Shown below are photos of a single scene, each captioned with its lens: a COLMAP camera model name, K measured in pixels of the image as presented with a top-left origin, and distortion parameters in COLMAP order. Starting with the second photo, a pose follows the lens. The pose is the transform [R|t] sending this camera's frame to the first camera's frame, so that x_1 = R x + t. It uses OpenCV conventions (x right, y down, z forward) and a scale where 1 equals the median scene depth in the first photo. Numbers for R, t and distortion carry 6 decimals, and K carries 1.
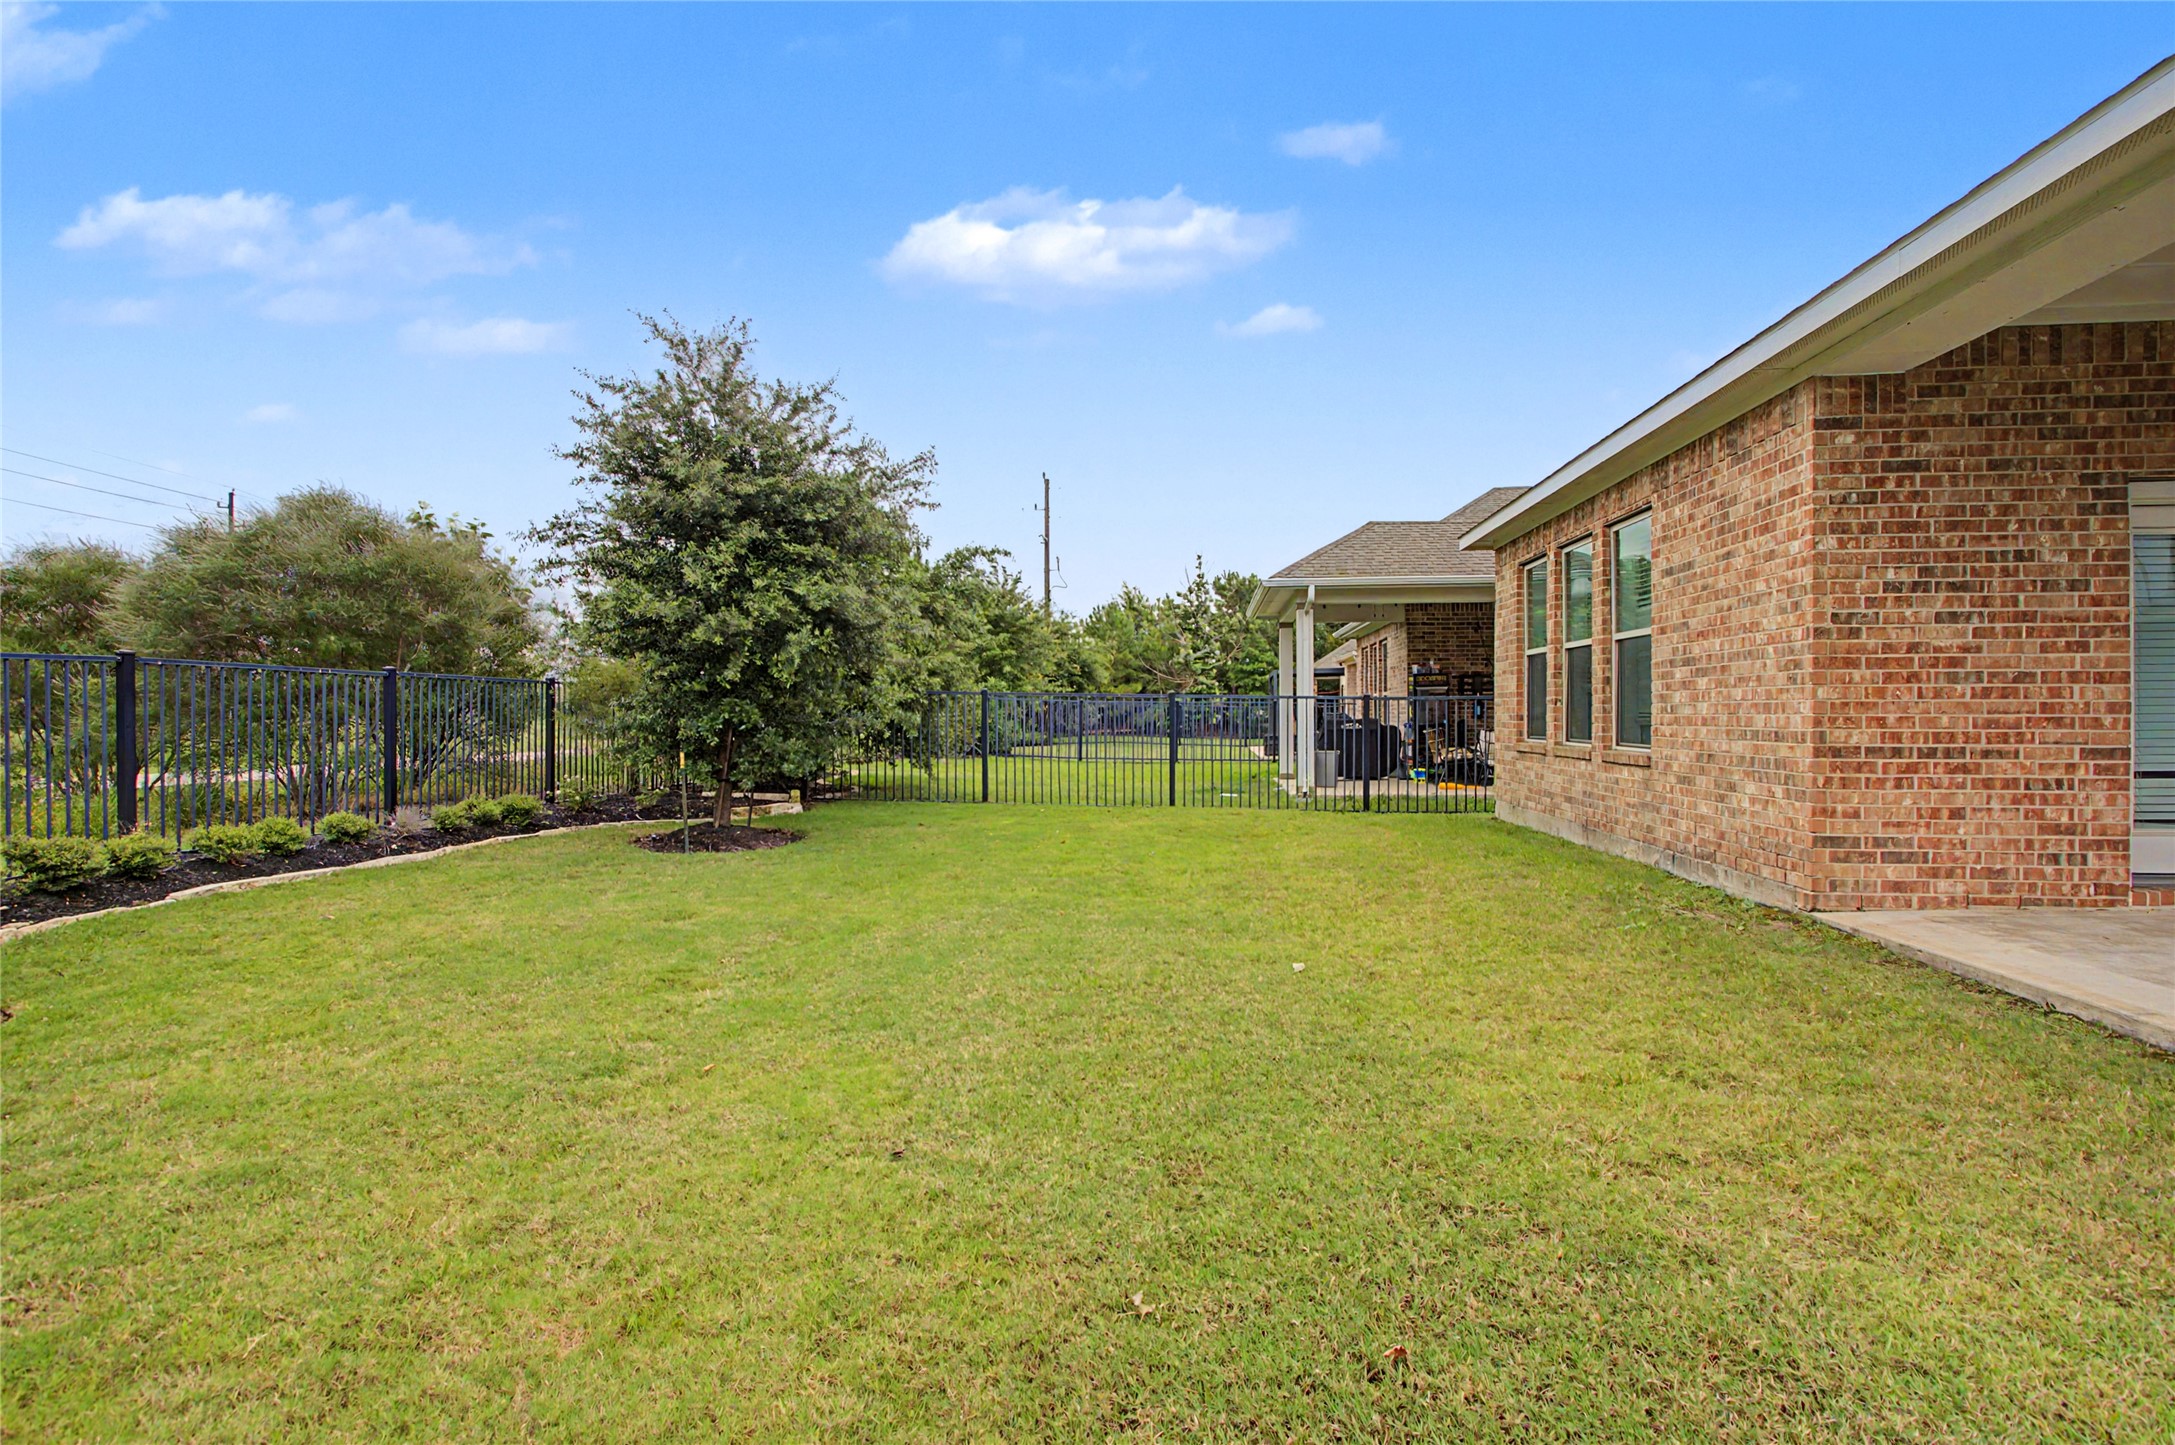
lens RADIAL K [[1002.1, 0, 1088.3], [0, 1002.1, 733.7], [0, 0, 1]] dist [-0.015638, 0.001273]
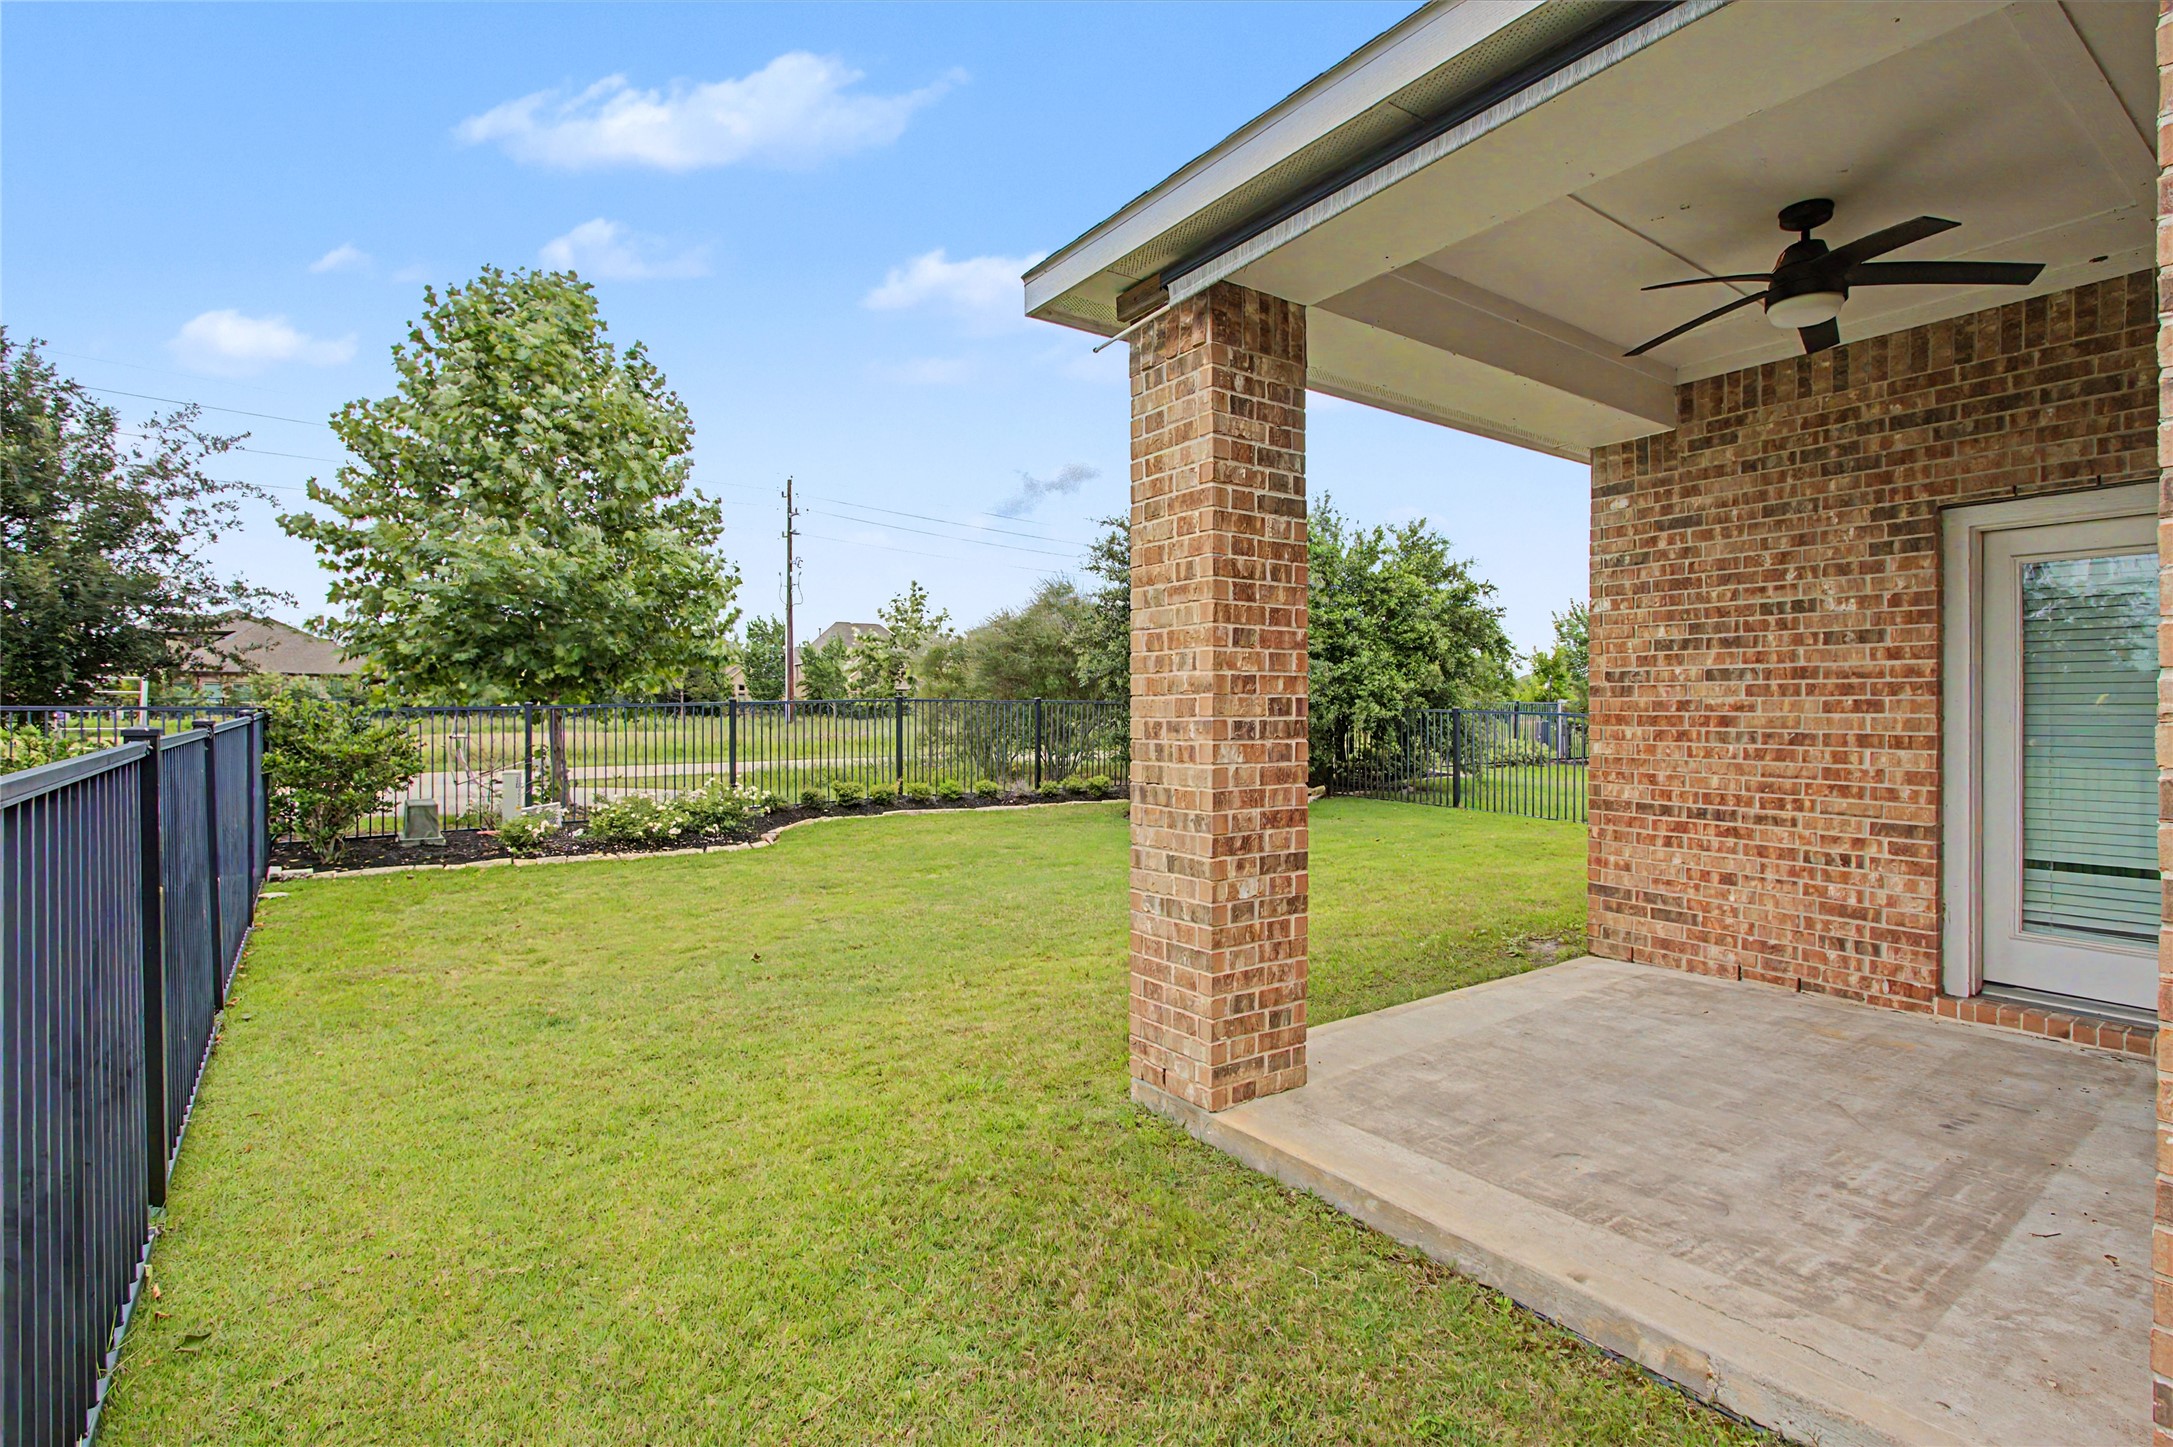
lens RADIAL K [[1001.2, 0, 1087.3], [0, 1001.2, 734.7], [0, 0, 1]] dist [-0.015638, 0.001273]
pose [[0.654119, 0.025868, -0.755949, 1.201076], [-0.021346, 0.999648, 0.015737, -0.061143], [0.756090, 0.005842, 0.654441, -0.099206]]
